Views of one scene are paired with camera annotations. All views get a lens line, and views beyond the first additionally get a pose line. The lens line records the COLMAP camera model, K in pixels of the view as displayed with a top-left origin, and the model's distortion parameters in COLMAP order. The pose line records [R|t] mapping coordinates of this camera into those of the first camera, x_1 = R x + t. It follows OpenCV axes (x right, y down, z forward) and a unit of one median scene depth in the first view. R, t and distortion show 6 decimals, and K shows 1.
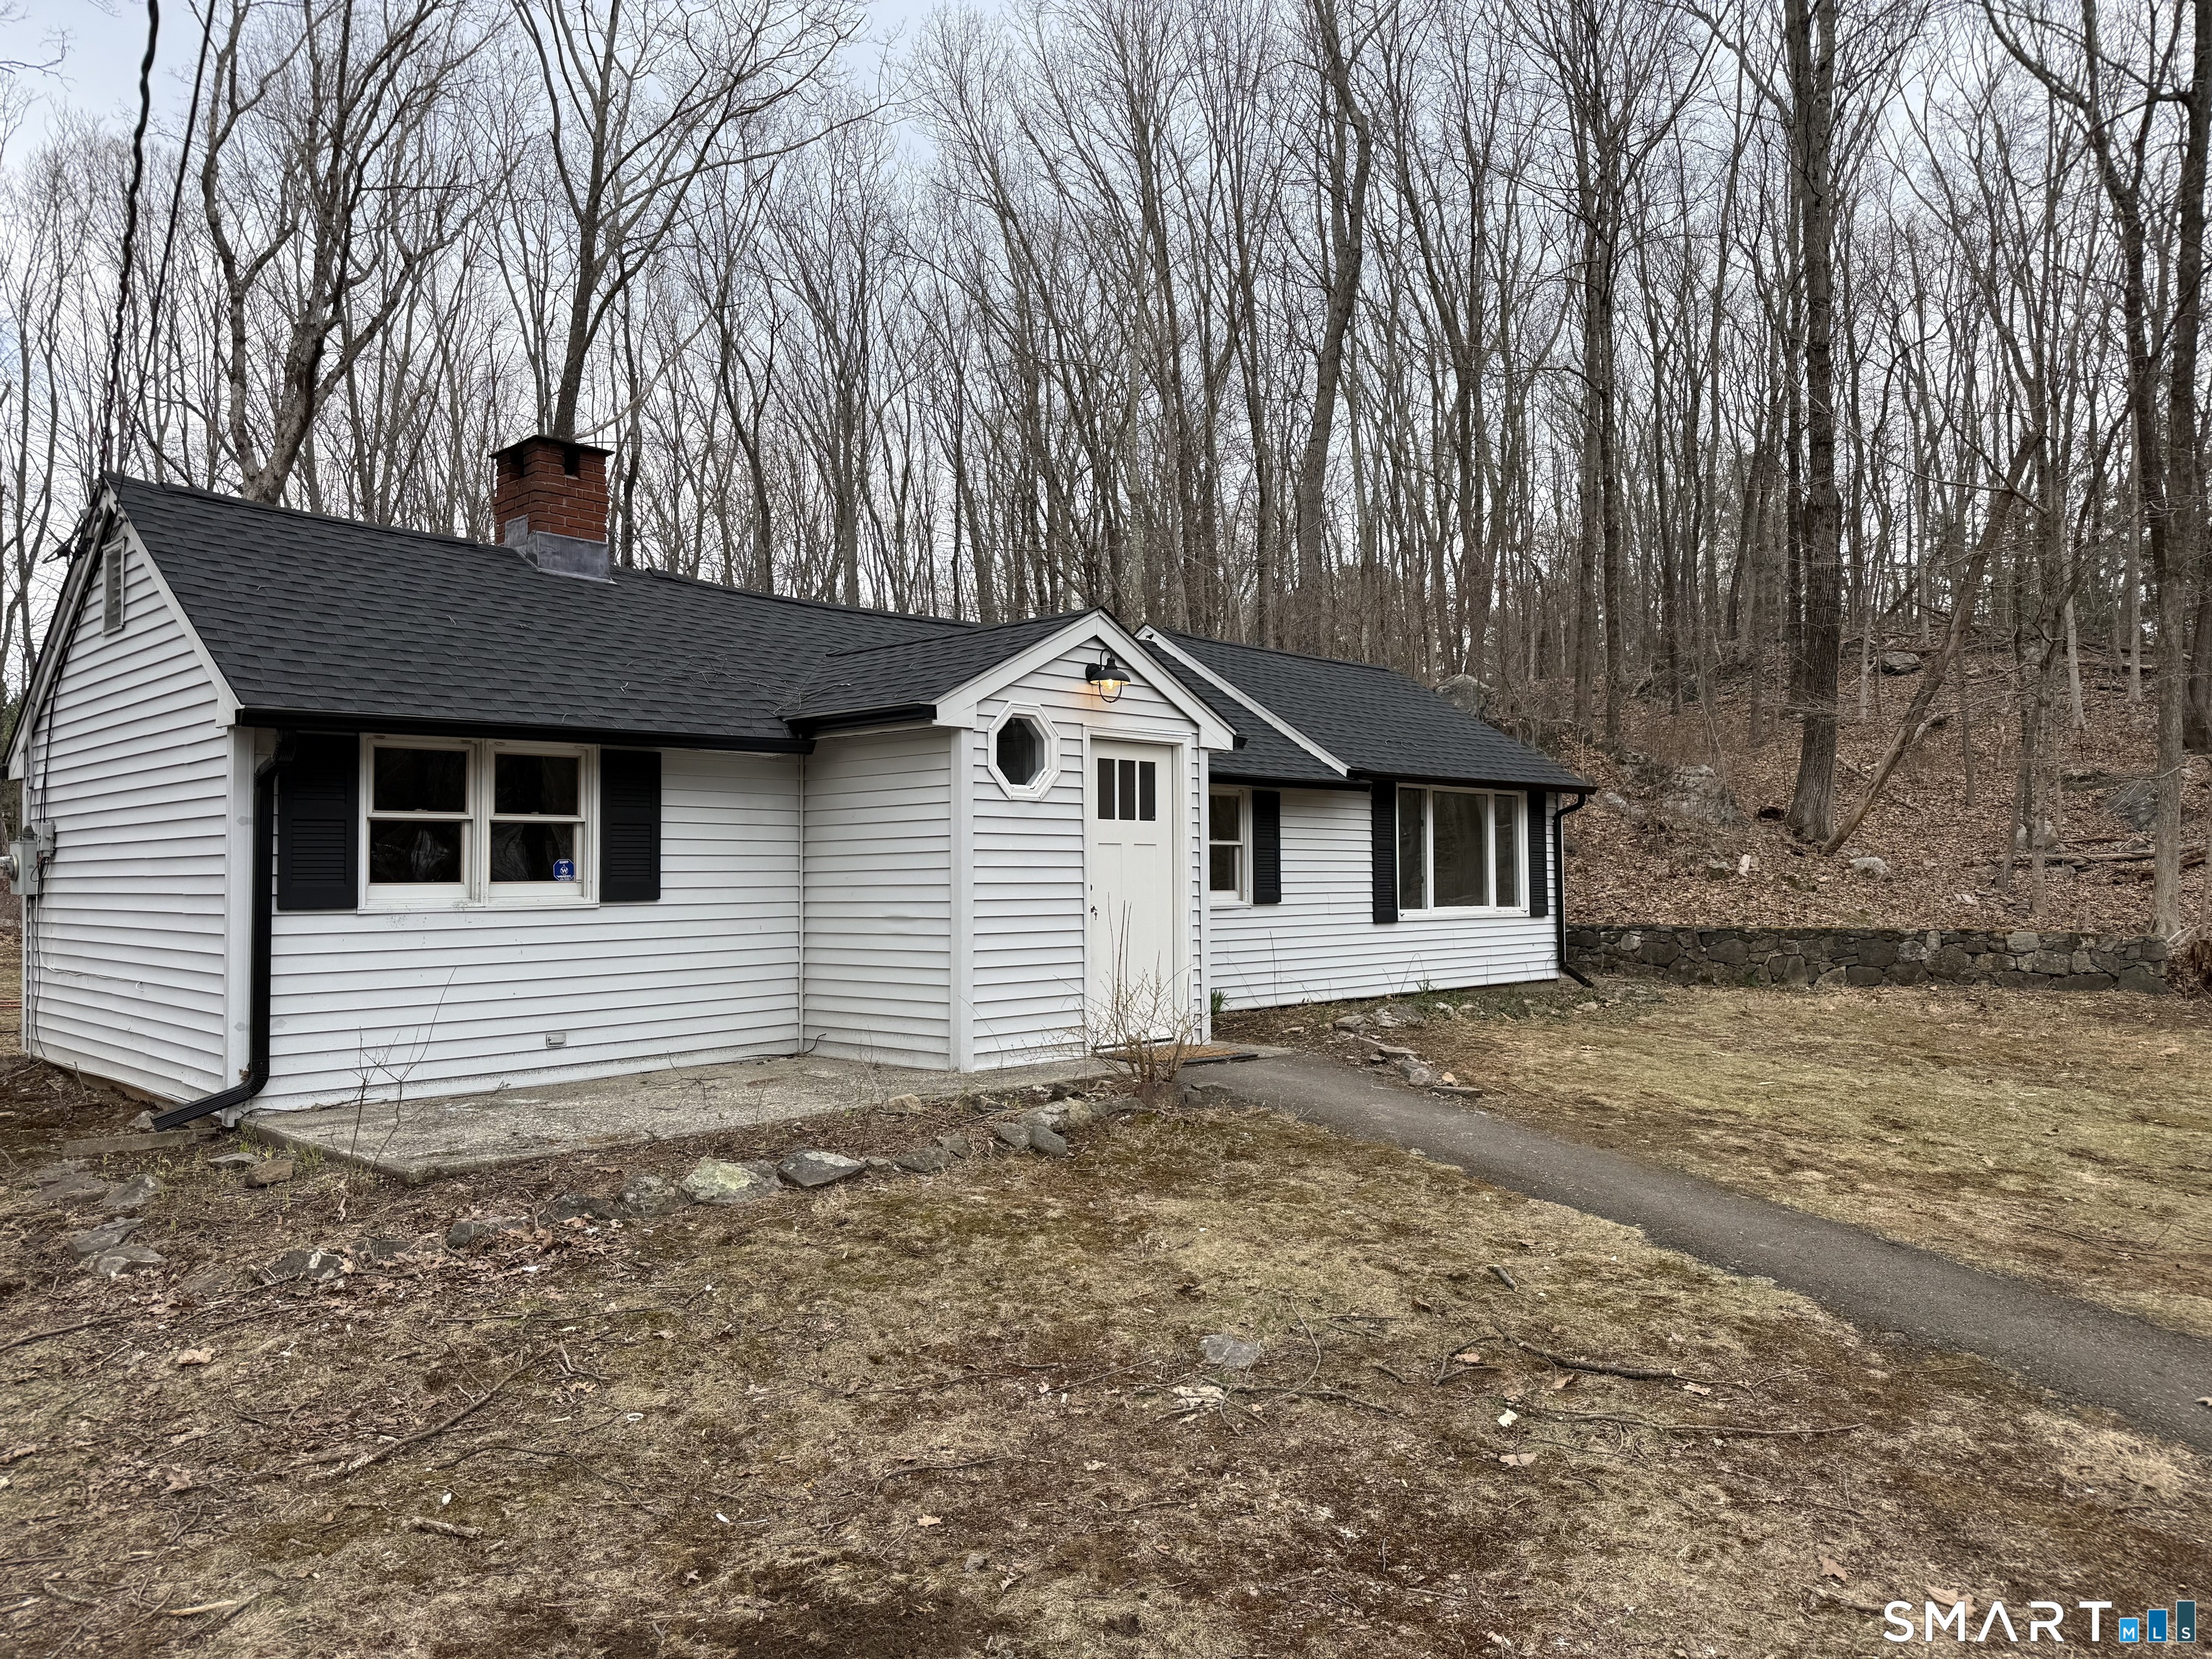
lens RADIAL K [[1517.4, 0, 1106.0], [0, 1517.4, 906.4], [0, 0, 1]] dist [-0.001472, 0.000892]
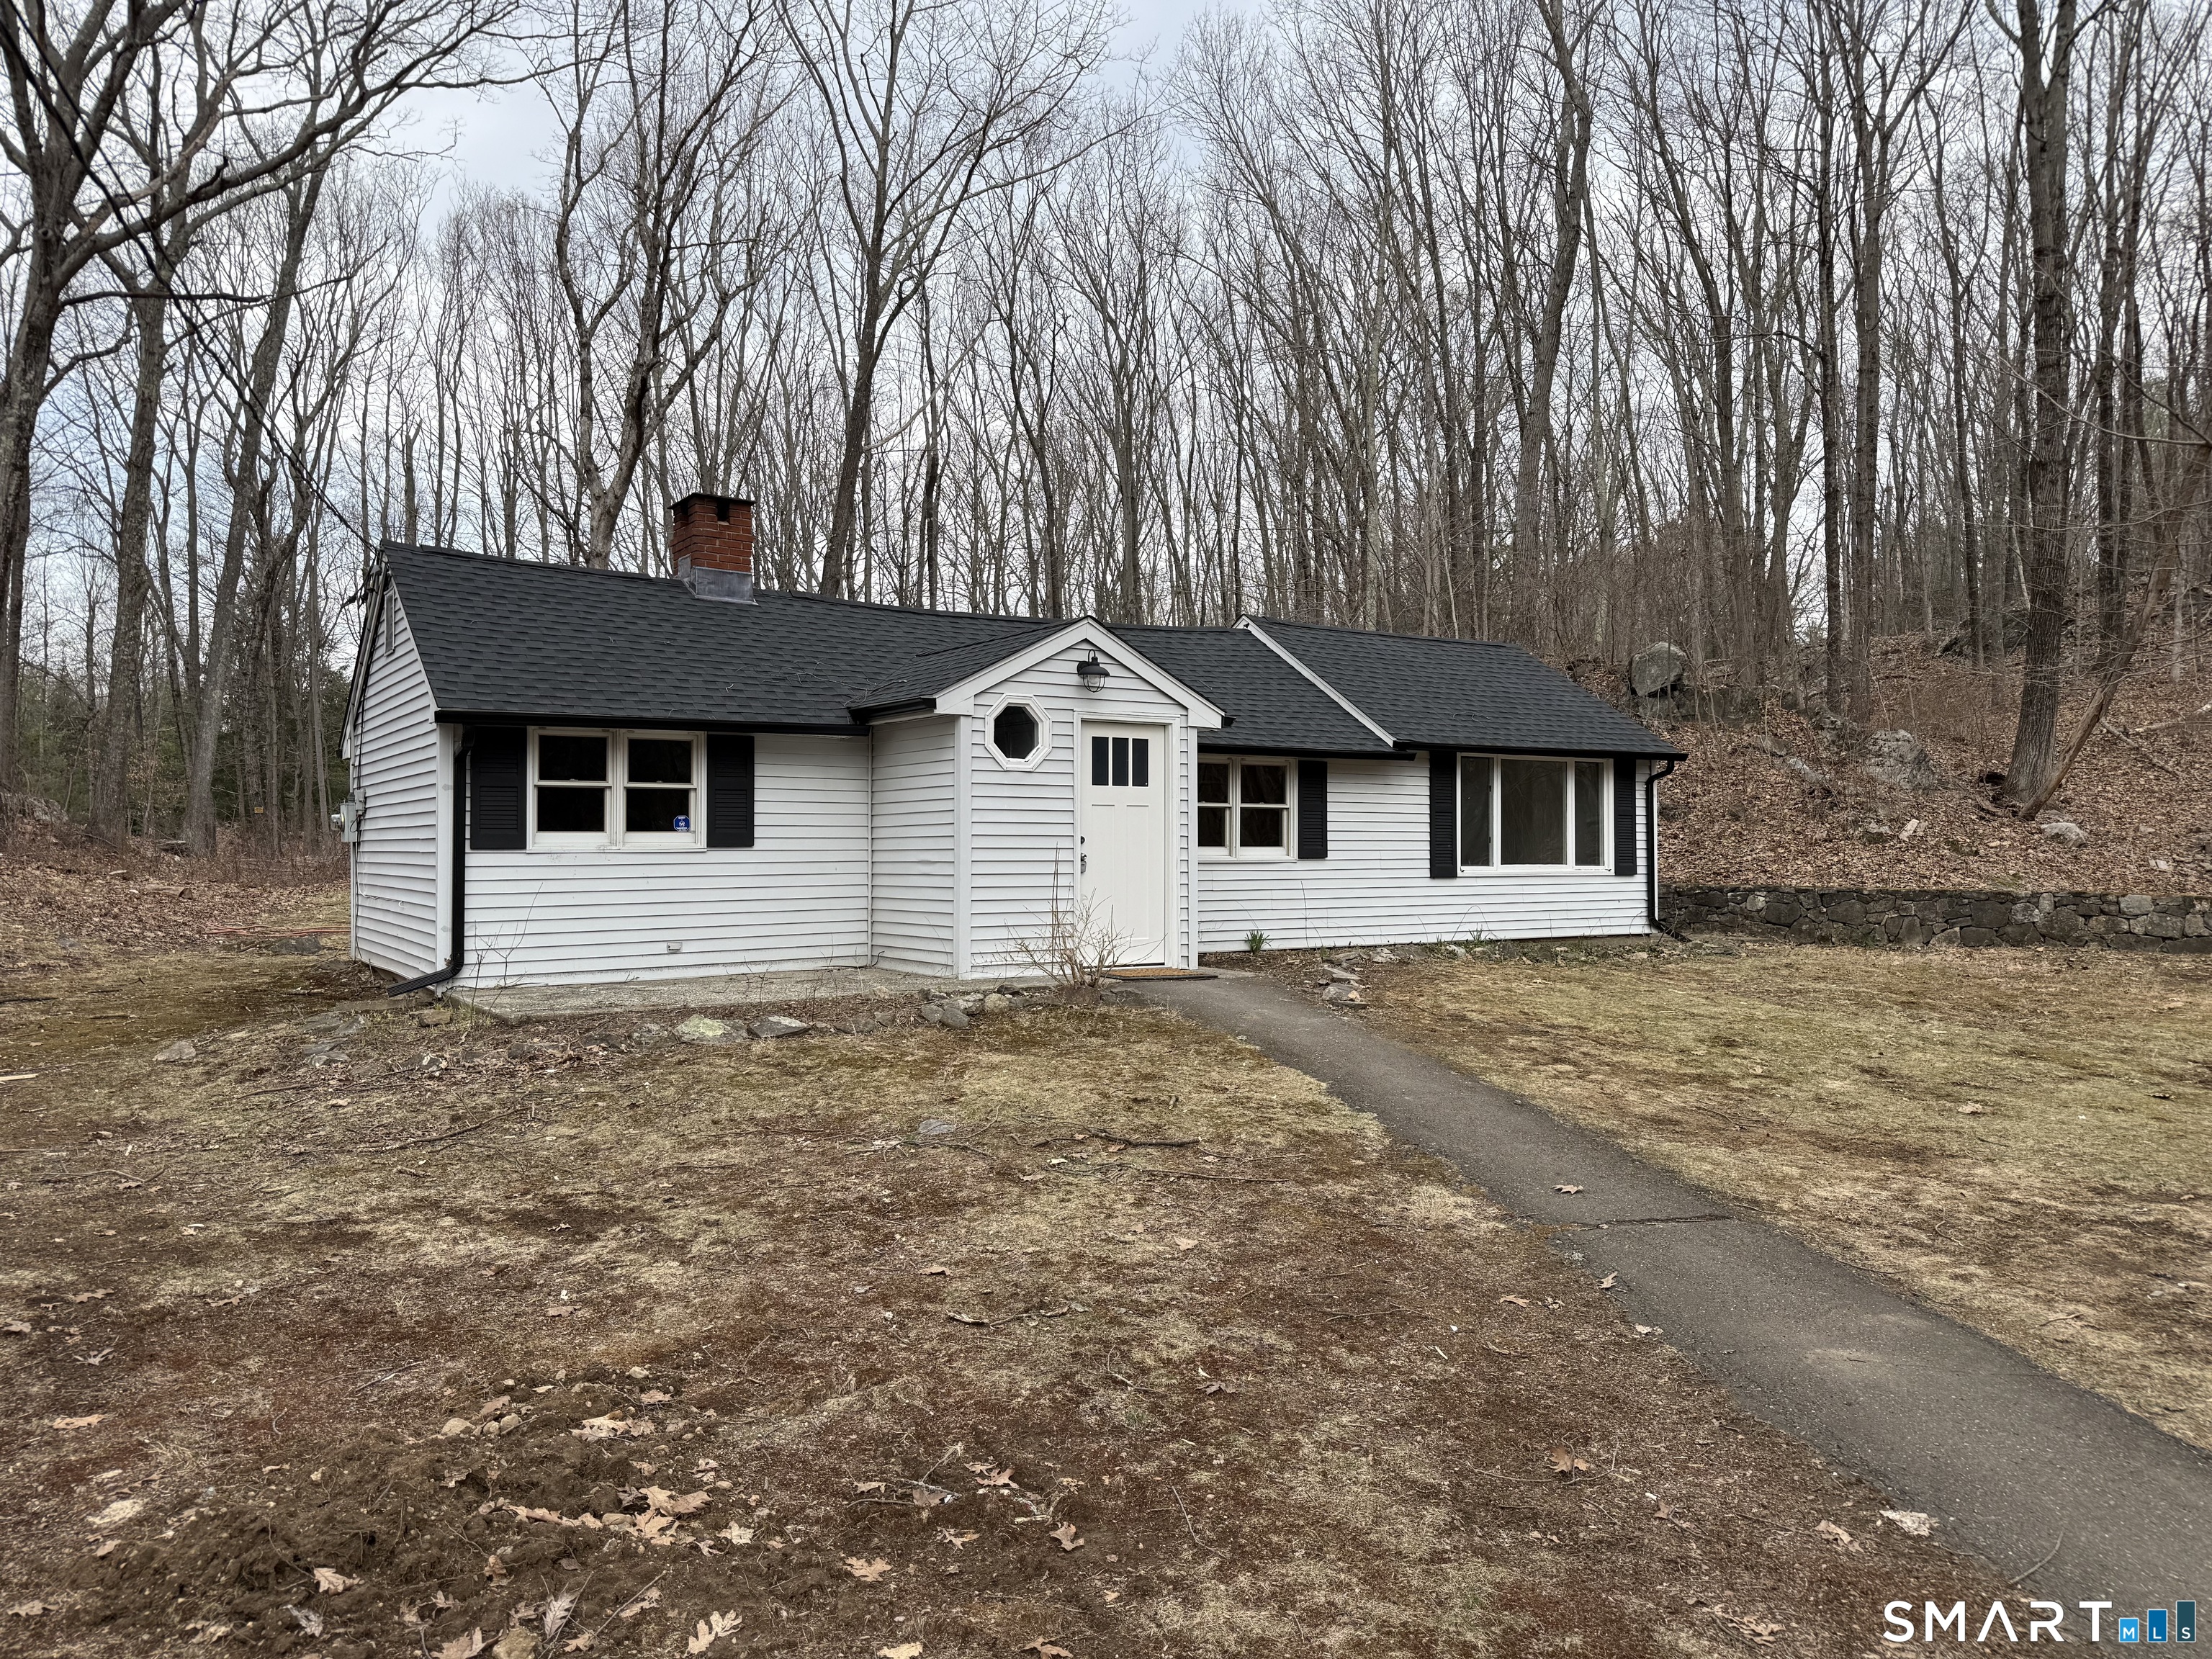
lens RADIAL K [[1505.7, 0, 1104.1], [0, 1505.7, 892.3], [0, 0, 1]] dist [0.030270, -0.001181]
pose [[0.976178, 0.011321, -0.216675, 0.249711], [-0.008990, 0.999891, 0.011740, 0.014842], [0.216784, -0.009512, 0.976173, -0.194464]]
